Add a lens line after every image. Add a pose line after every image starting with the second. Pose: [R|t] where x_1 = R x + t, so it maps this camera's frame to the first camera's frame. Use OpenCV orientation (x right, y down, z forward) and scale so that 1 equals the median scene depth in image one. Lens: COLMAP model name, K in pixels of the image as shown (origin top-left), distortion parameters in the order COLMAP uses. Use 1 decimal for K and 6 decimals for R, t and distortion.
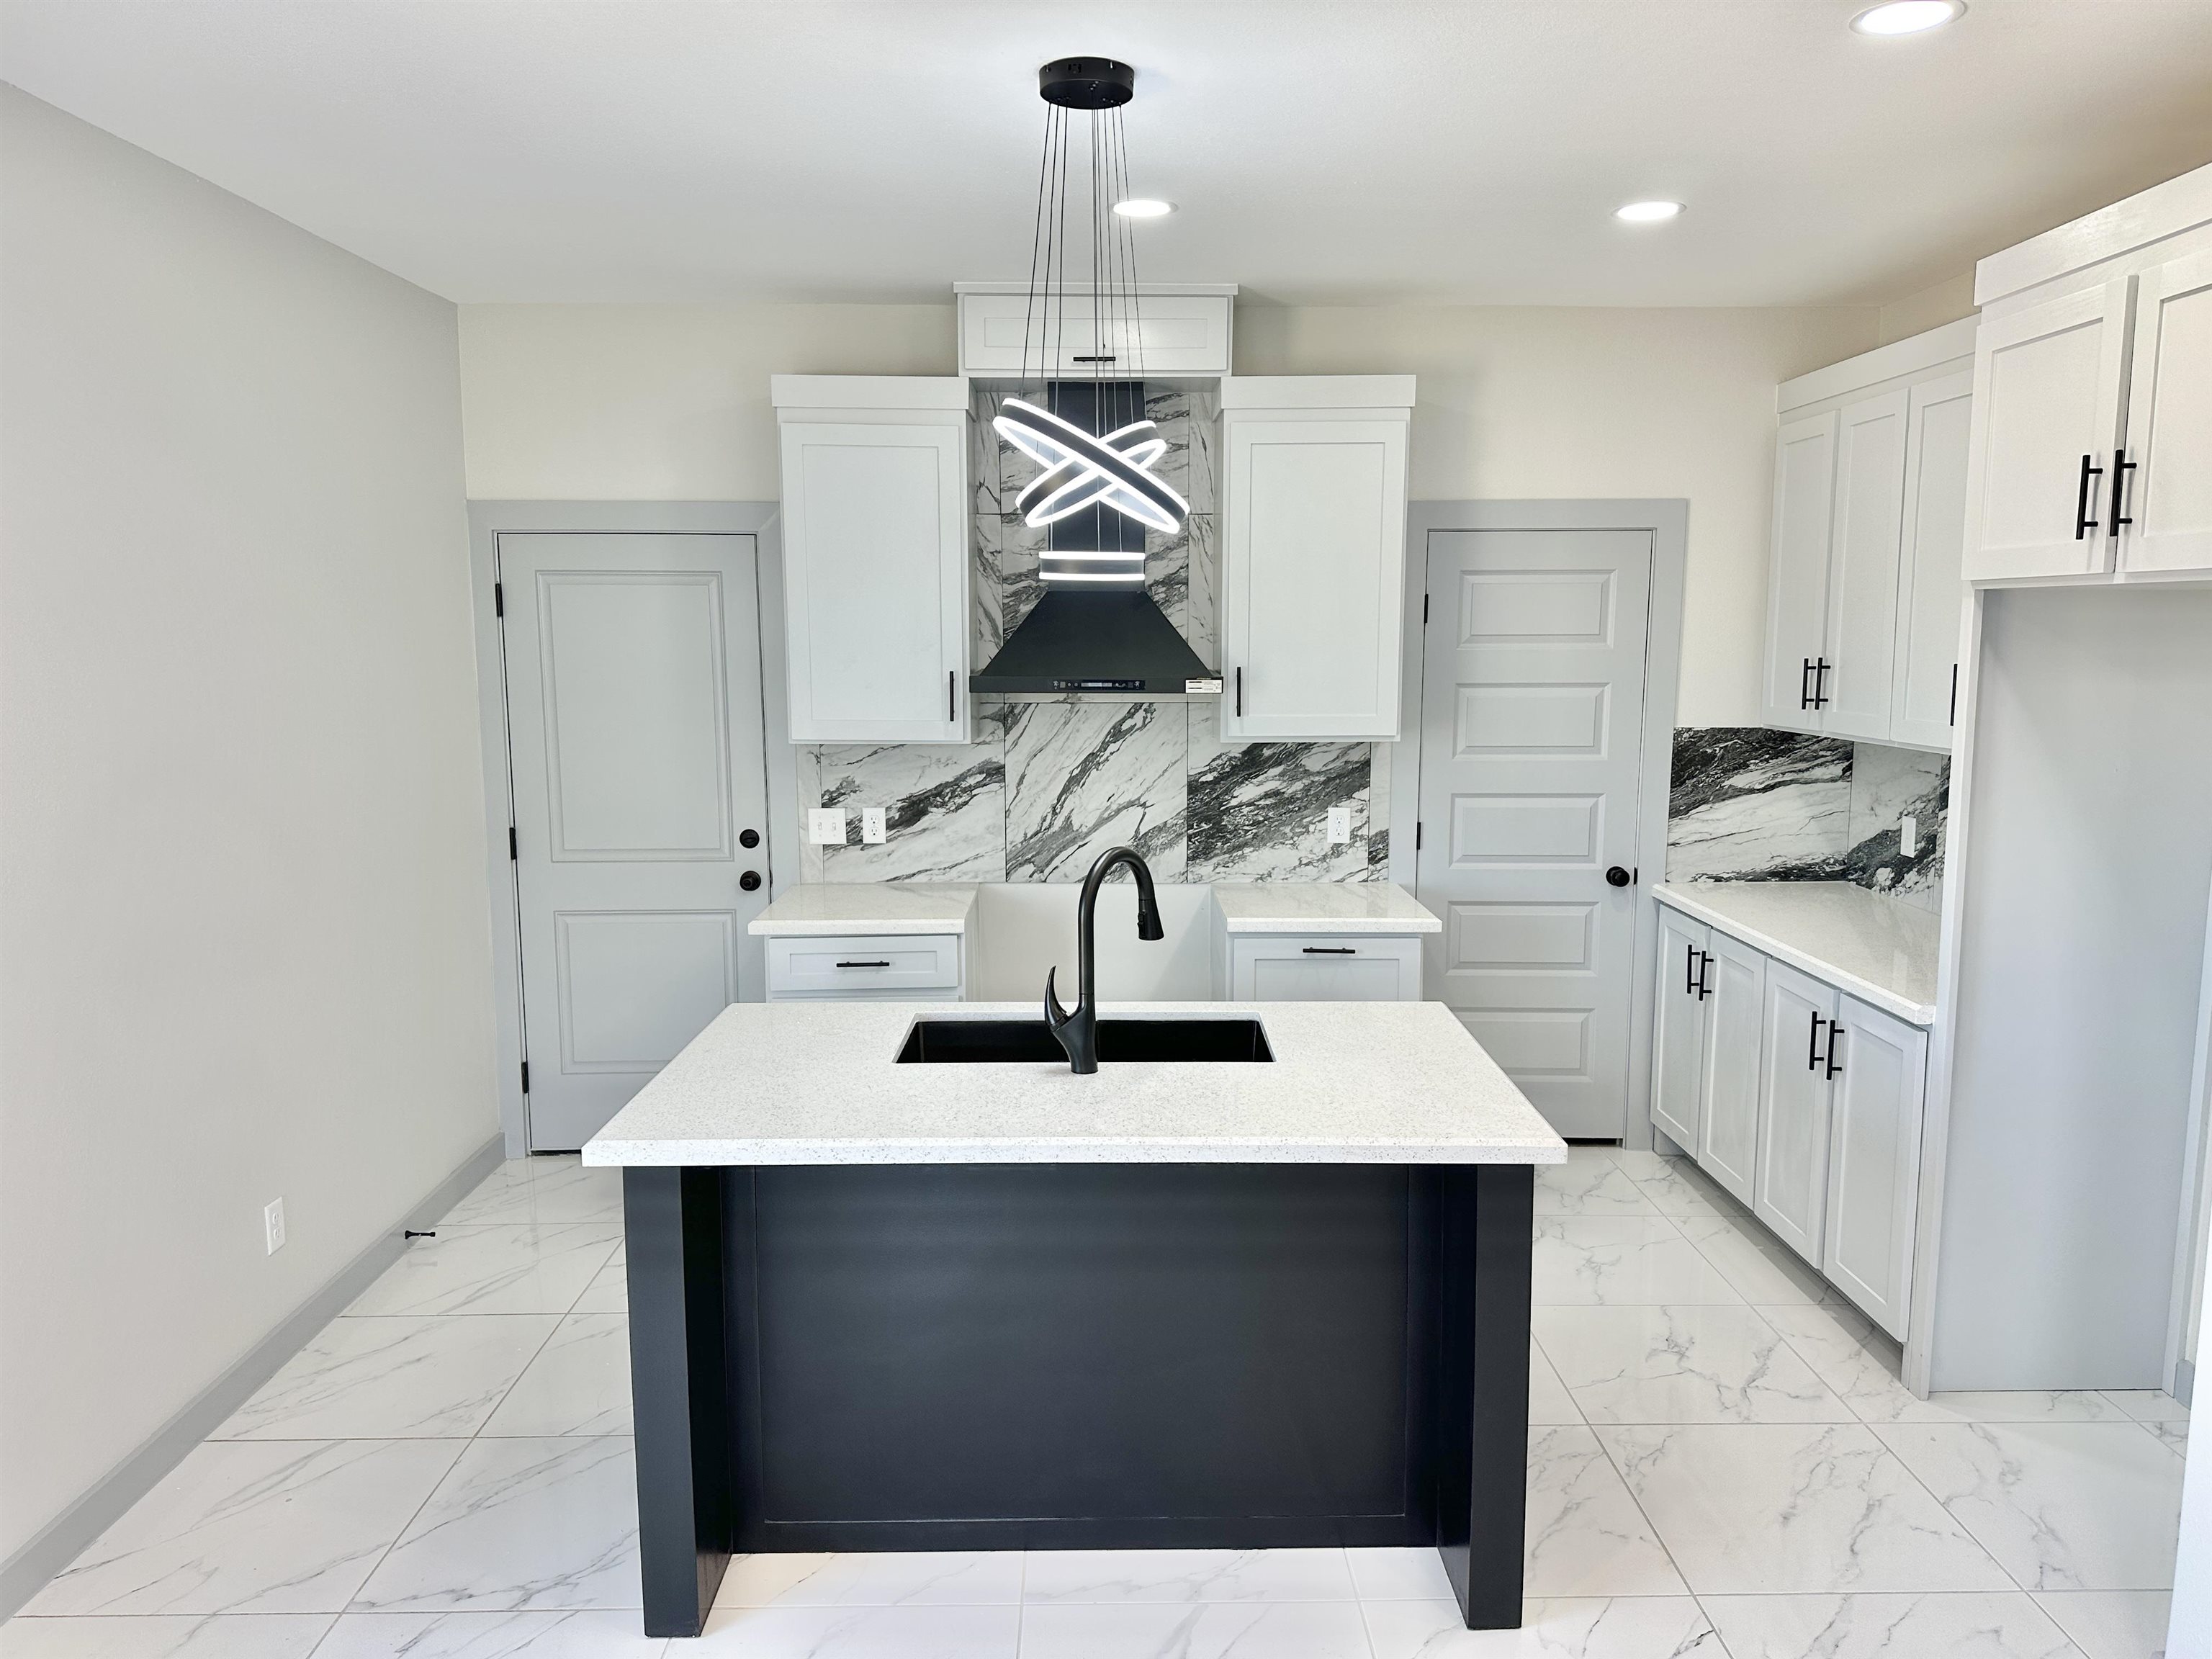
lens RADIAL K [[1523.5, 0, 1106.0], [0, 1523.5, 829.5], [0, 0, 1]] dist [0.005144, -0.002154]
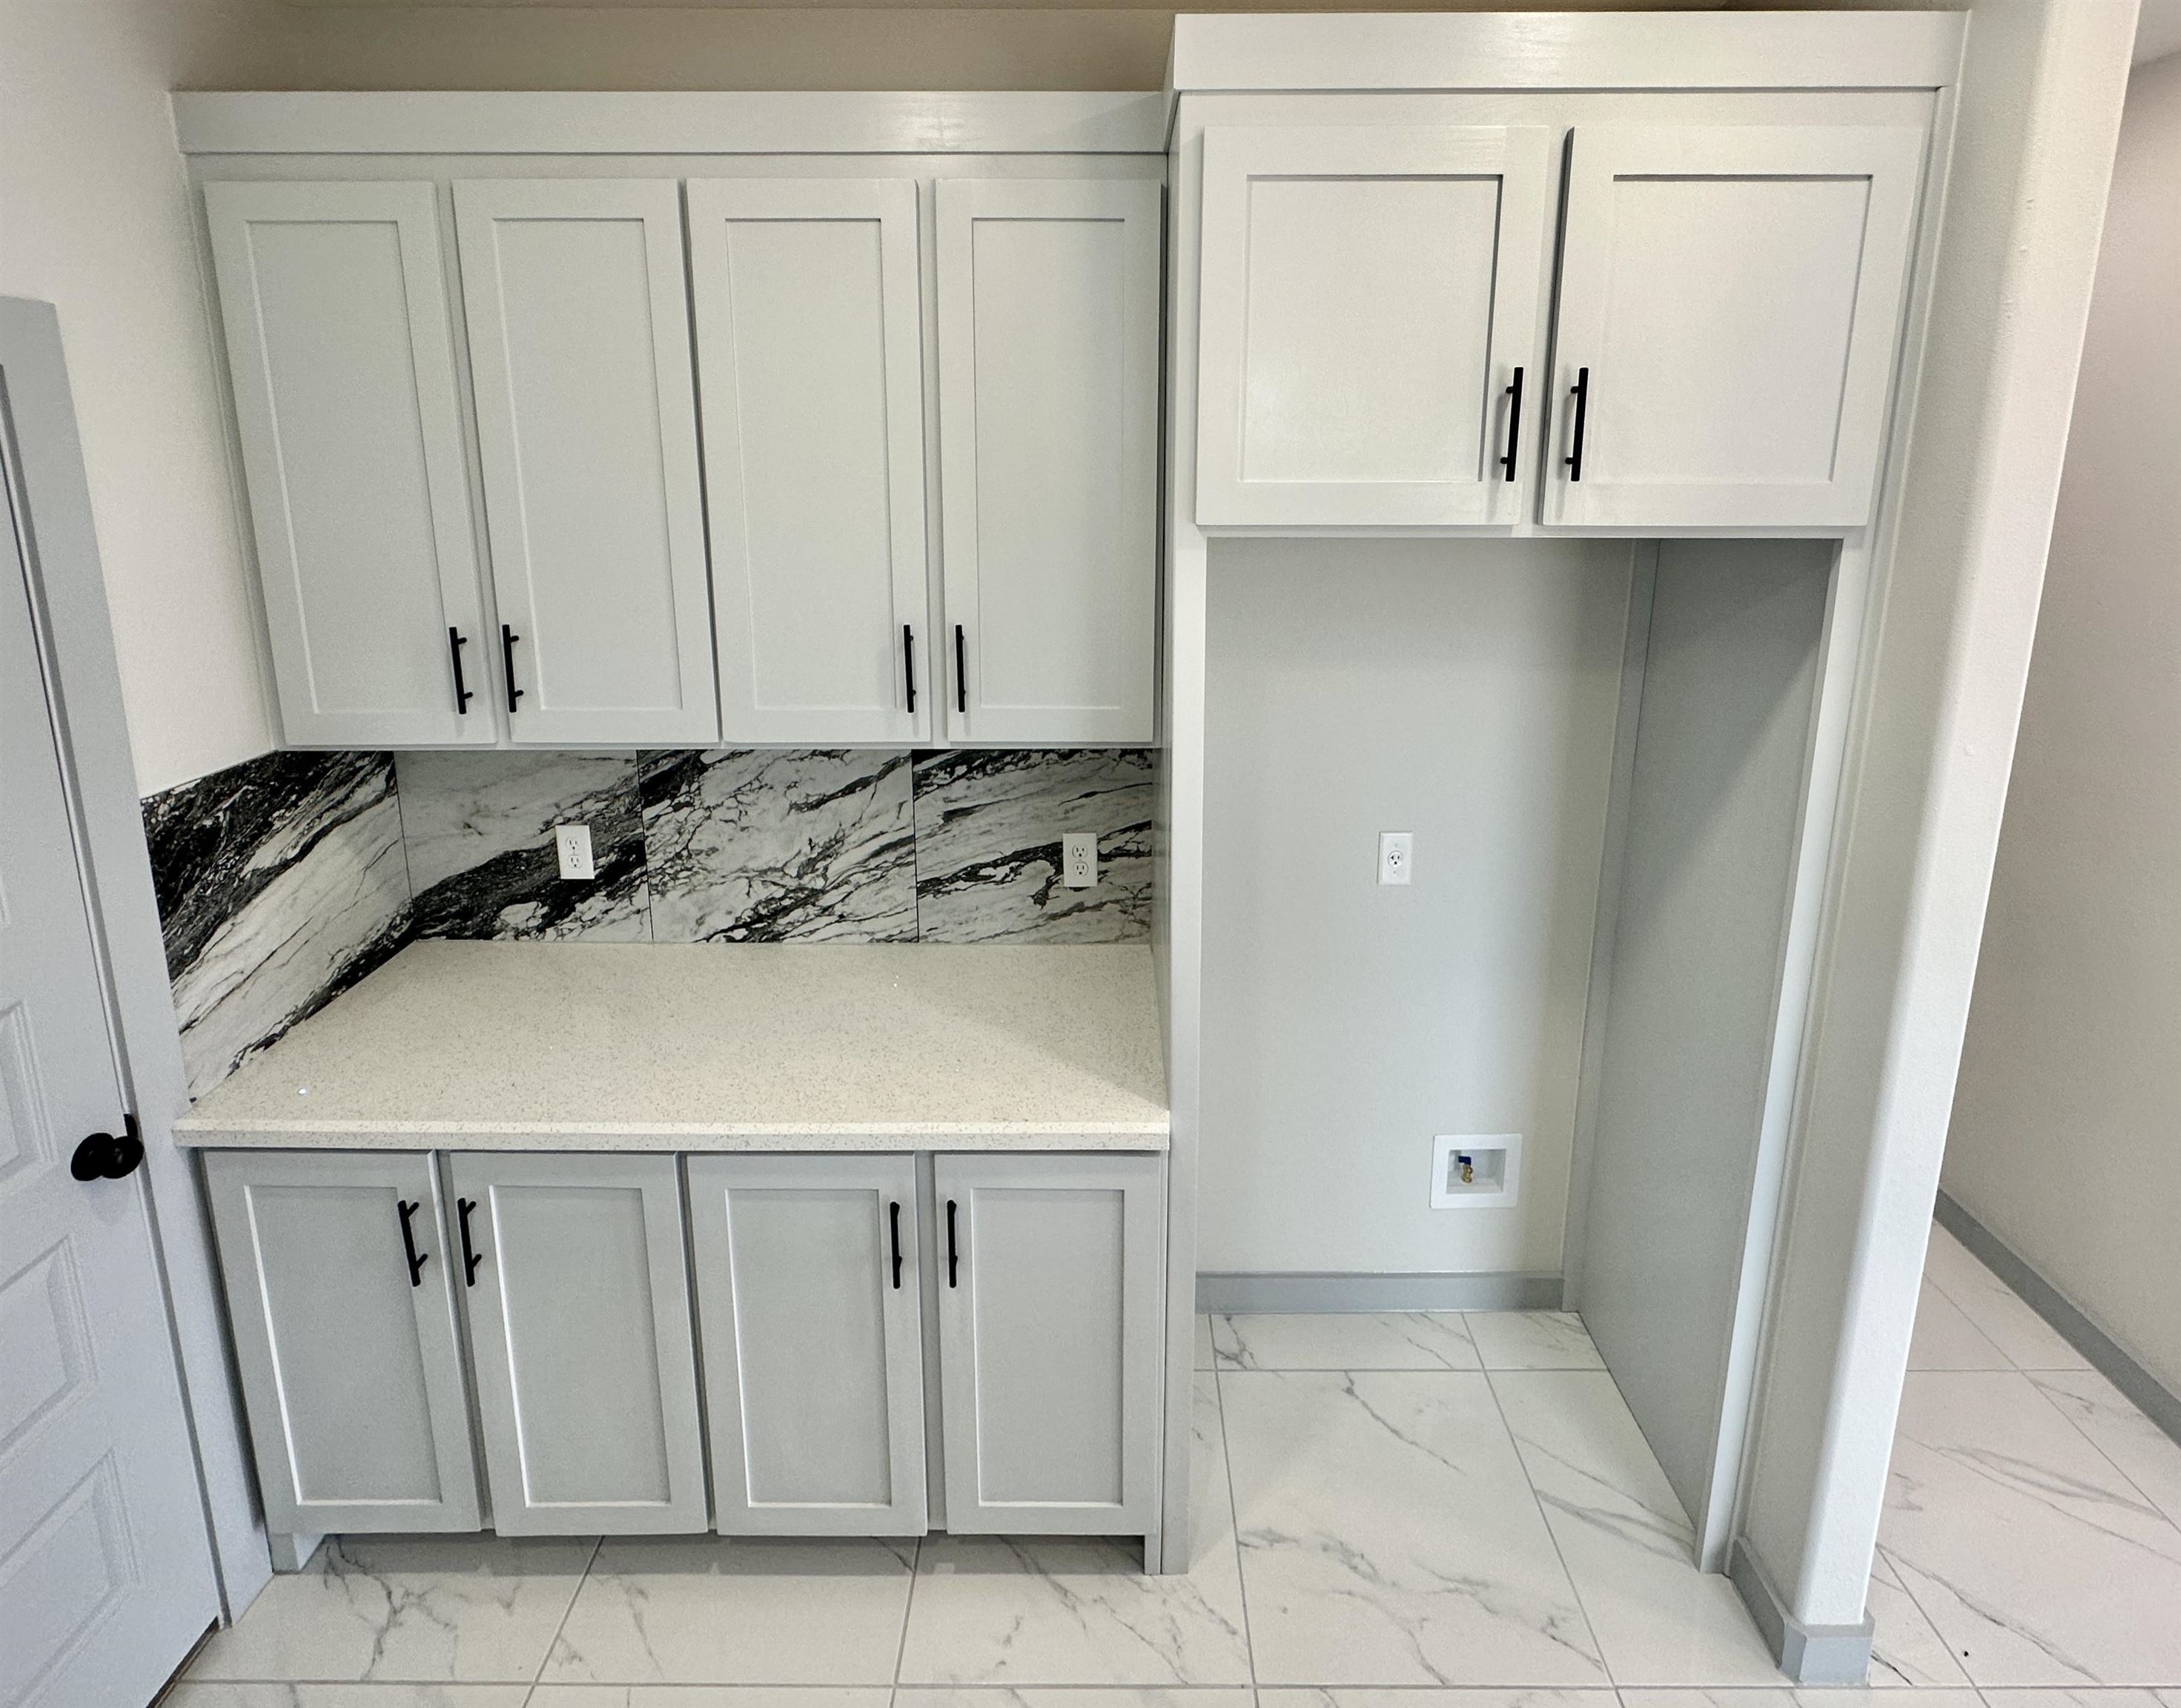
lens RADIAL K [[1077.0, 0, 1052.9], [0, 1077.0, 656.2], [0, 0, 1]] dist [0.000808, -0.000097]
pose [[0.009087, -0.188135, 0.982101, 0.058003], [0.129674, 0.974070, 0.185397, -0.133473], [-0.991515, 0.125668, 0.033247, 0.696379]]
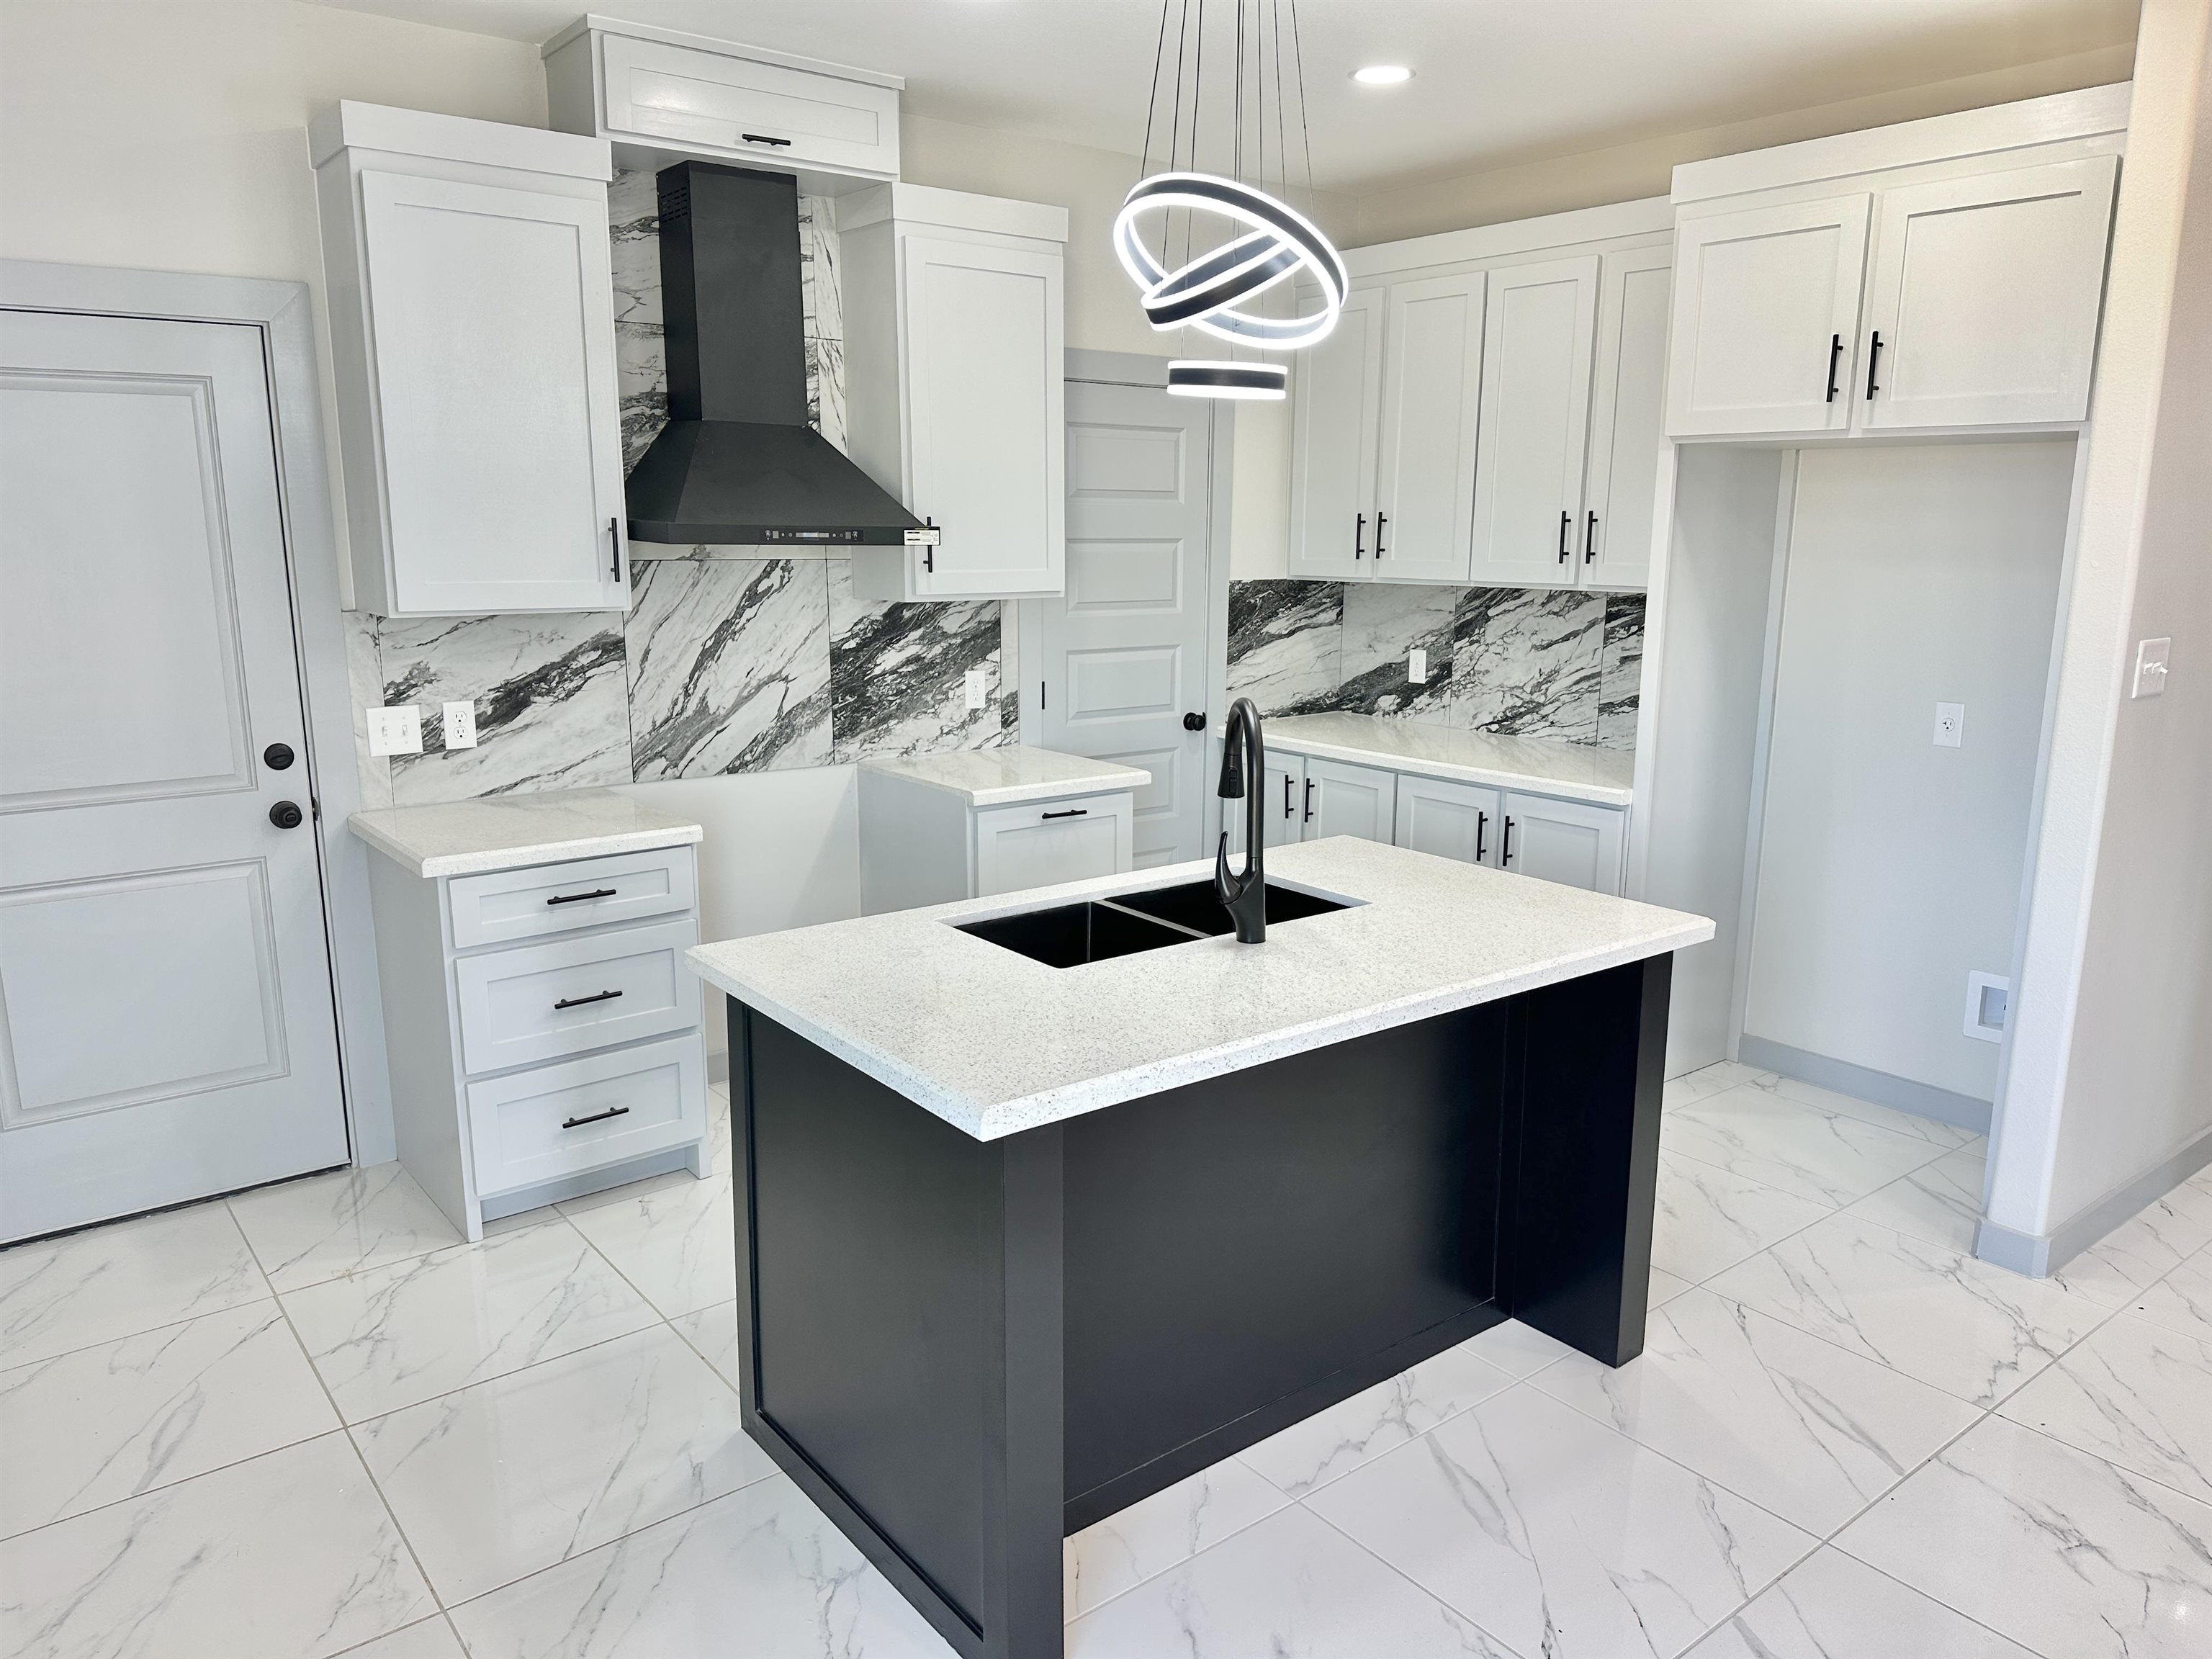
lens RADIAL K [[1502.6, 0, 1068.3], [0, 1502.6, 829.0], [0, 0, 1]] dist [0.132274, -0.242606]
pose [[0.781693, -0.115614, 0.612853, -0.391160], [0.073309, 0.992888, 0.093801, -0.000116], [-0.619339, -0.028396, 0.784610, 0.219746]]
